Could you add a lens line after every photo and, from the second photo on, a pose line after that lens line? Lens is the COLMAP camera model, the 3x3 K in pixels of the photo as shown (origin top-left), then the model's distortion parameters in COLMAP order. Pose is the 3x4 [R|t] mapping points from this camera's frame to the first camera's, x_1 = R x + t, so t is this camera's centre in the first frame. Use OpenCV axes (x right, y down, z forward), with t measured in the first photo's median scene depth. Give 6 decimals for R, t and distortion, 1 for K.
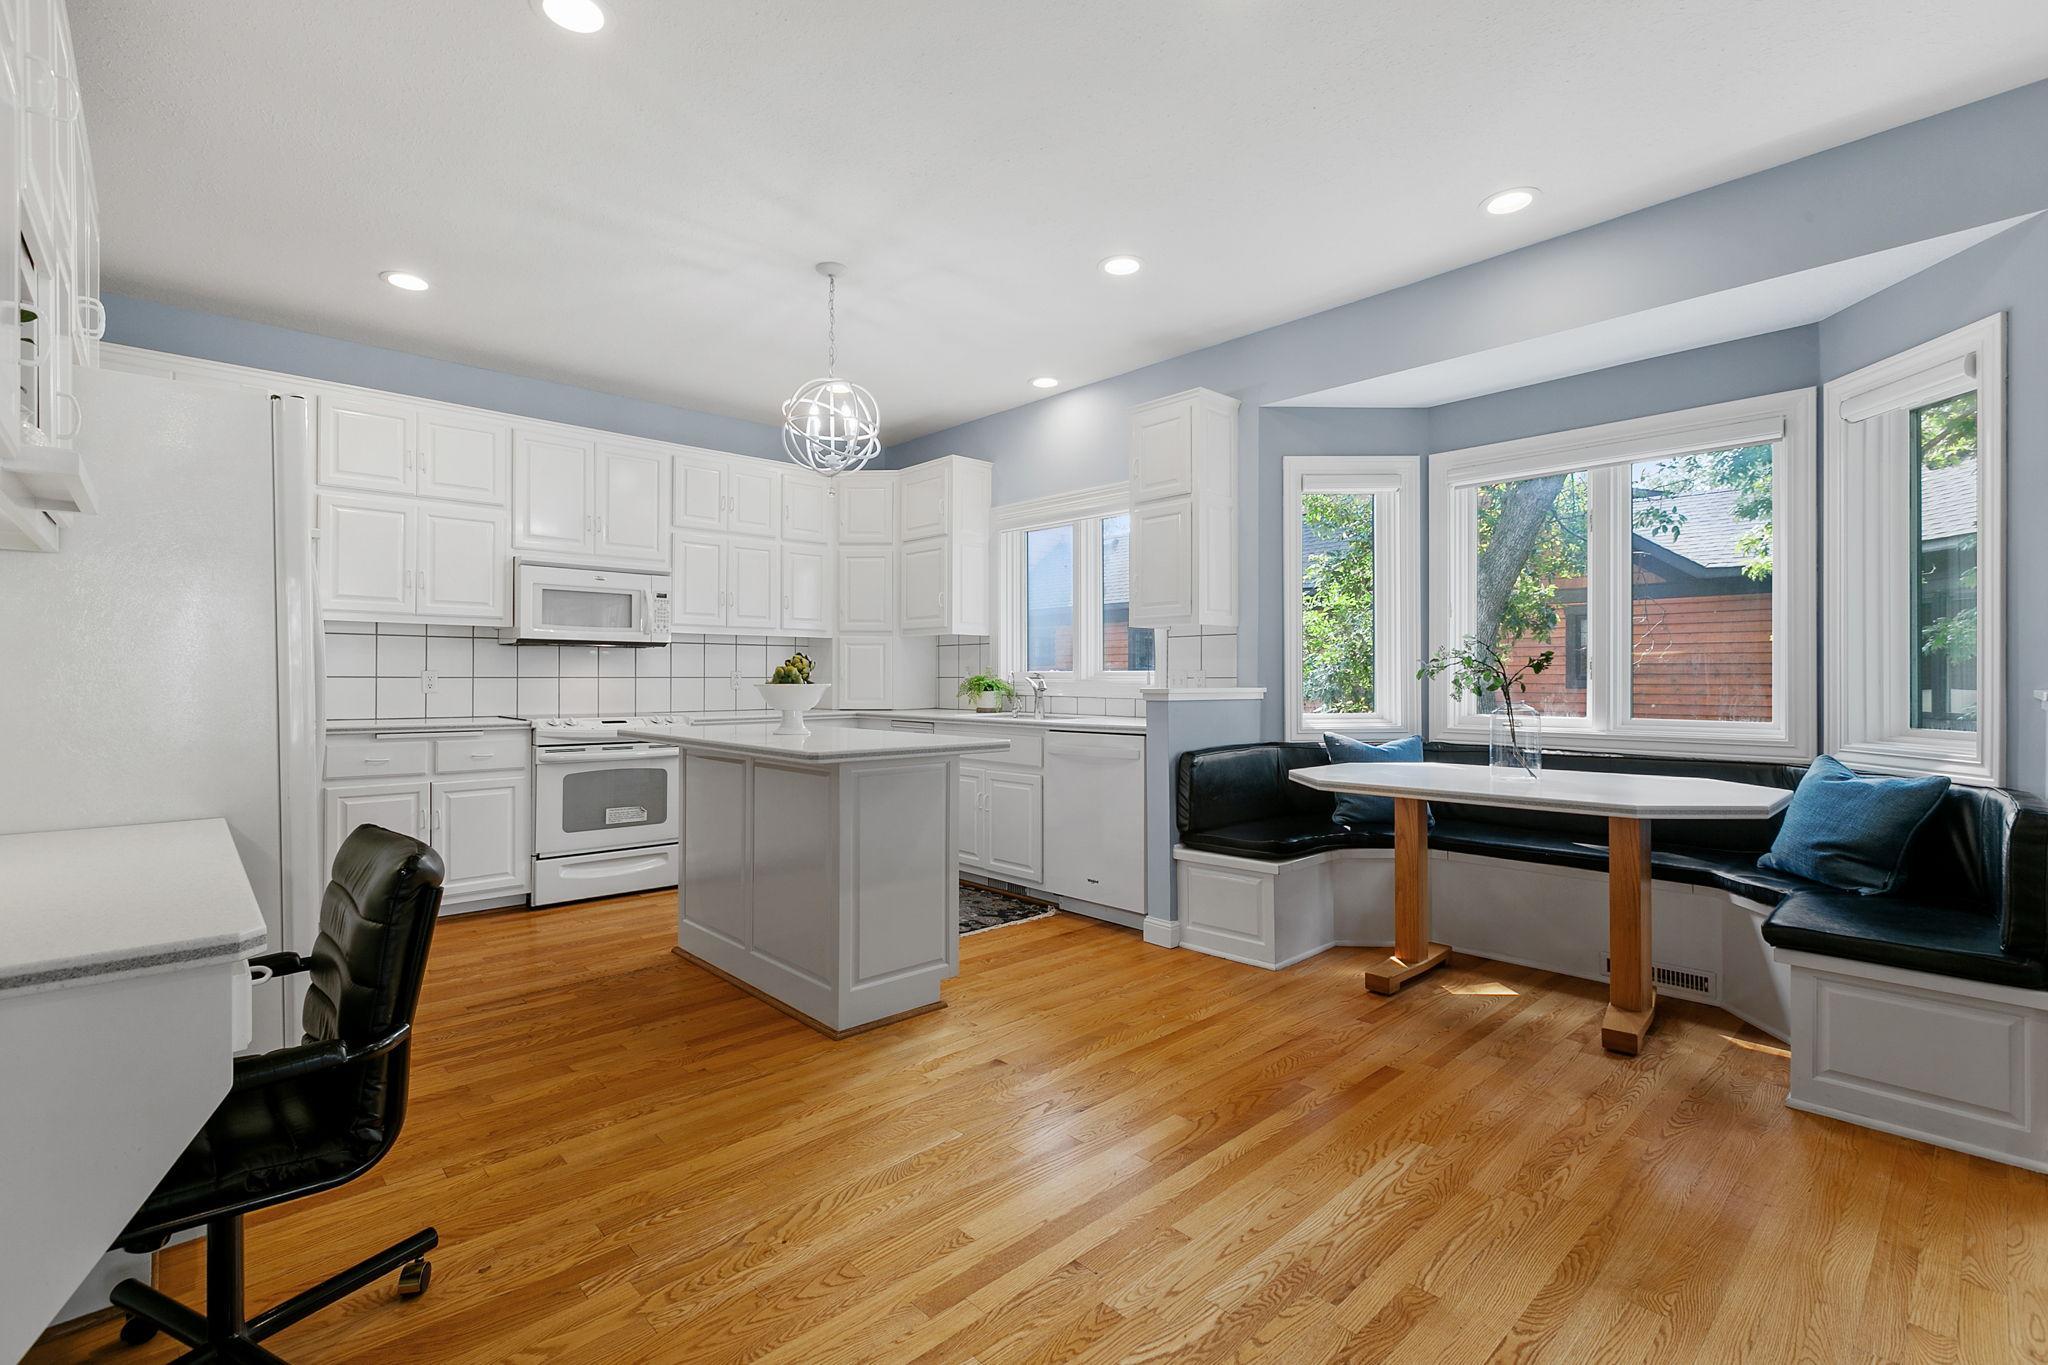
lens RADIAL K [[915.7, 0, 993.2], [0, 915.7, 670.6], [0, 0, 1]] dist [0.003775, -0.001634]
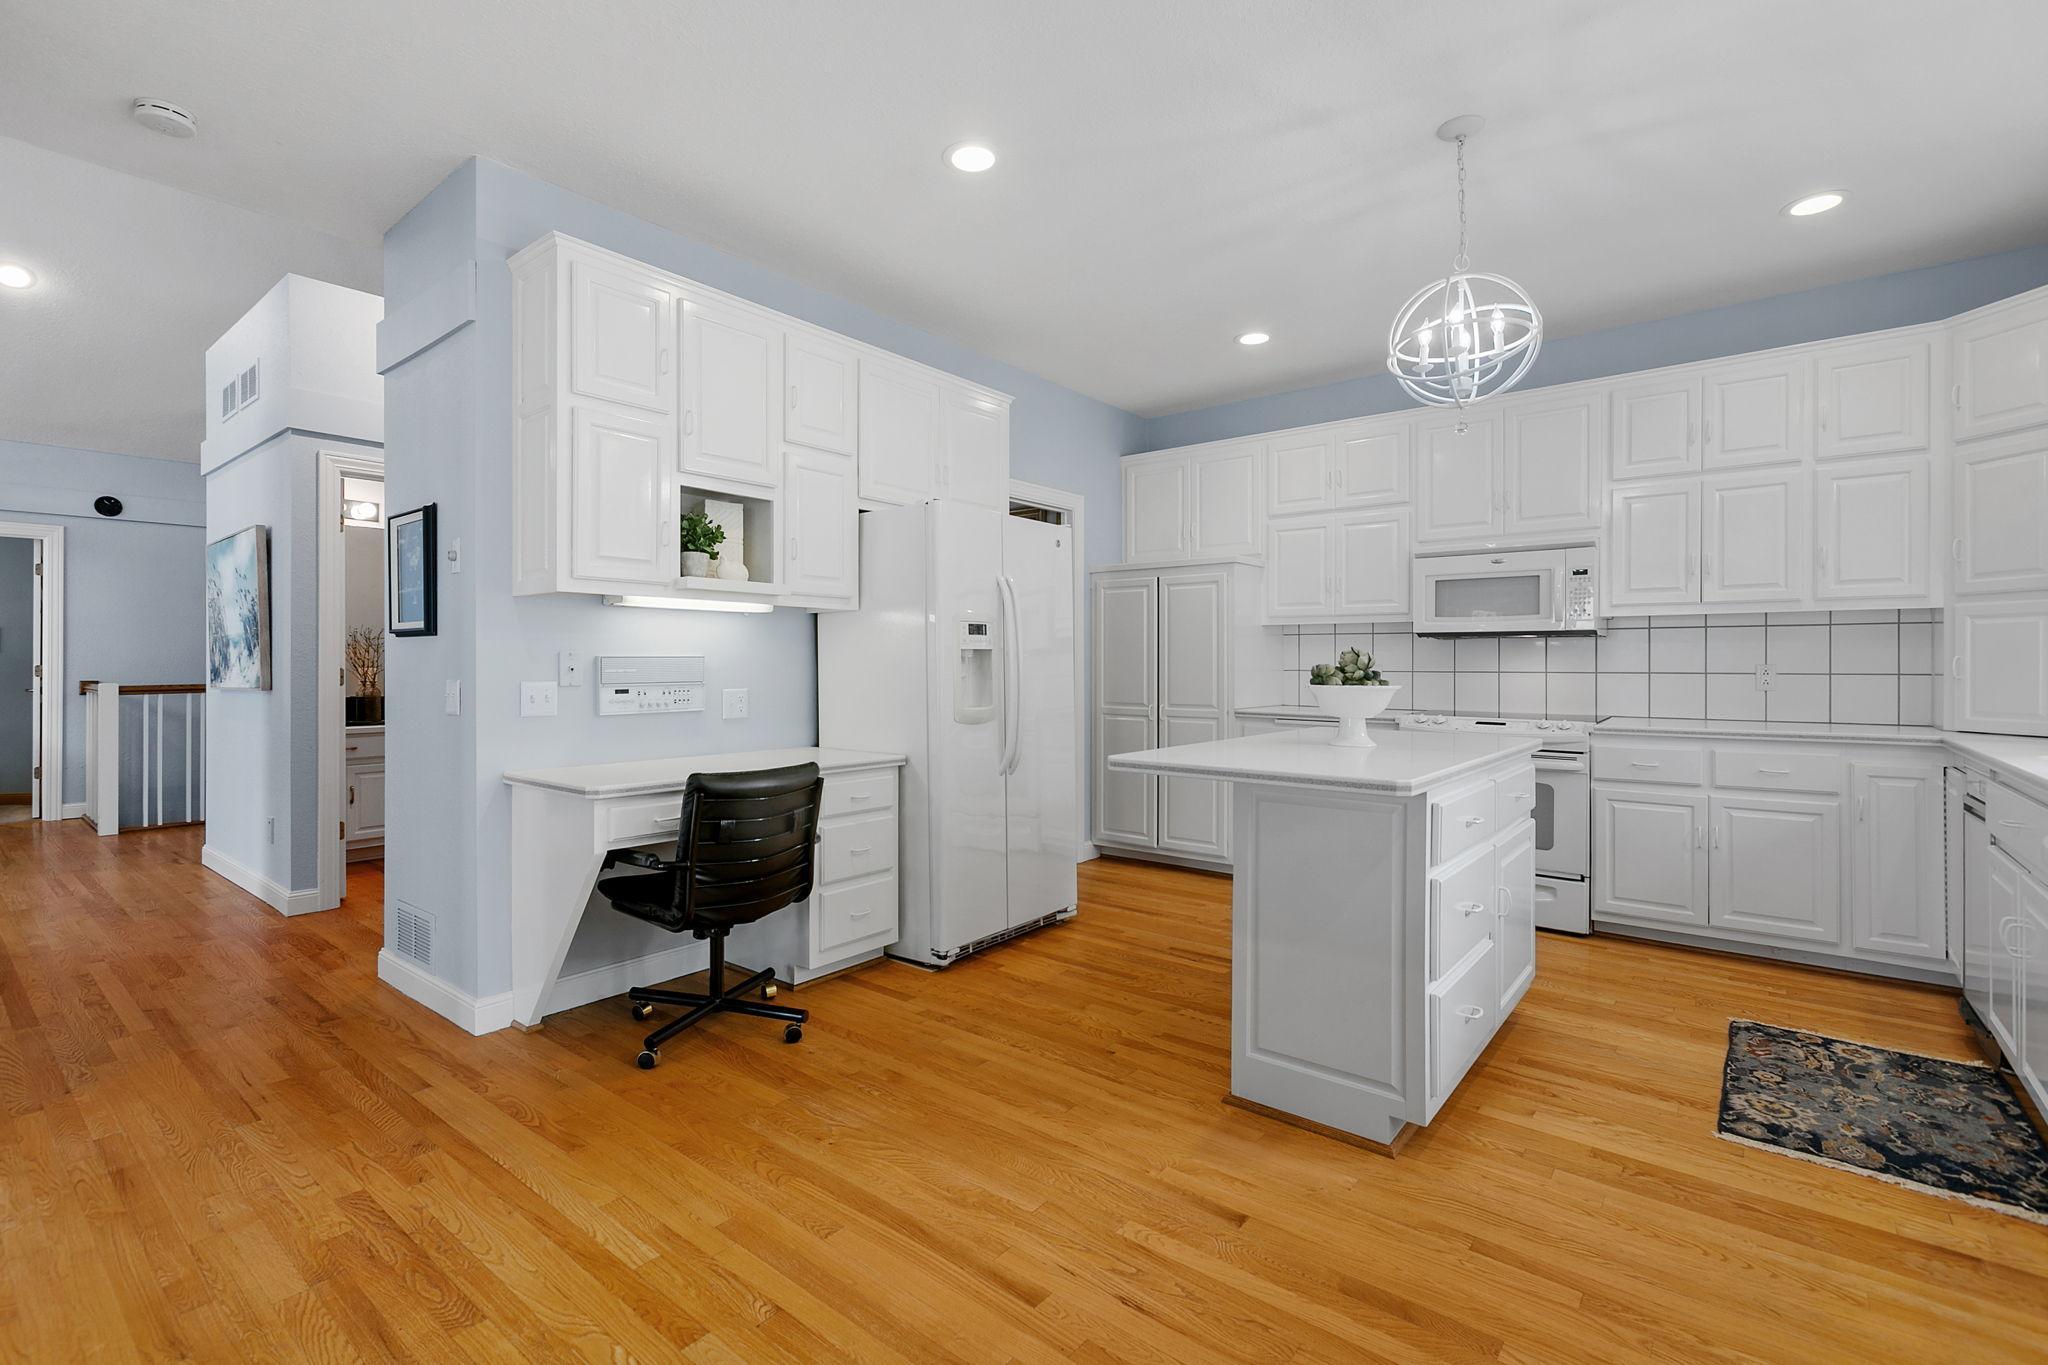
lens RADIAL K [[915.7, 0, 1003.9], [0, 915.7, 664.4], [0, 0, 1]] dist [0.003775, -0.001634]
pose [[0.148858, -0.002067, -0.988856, 0.434802], [0.006462, 0.999978, -0.001118, -0.003512], [0.988837, -0.006223, 0.148868, 0.452830]]
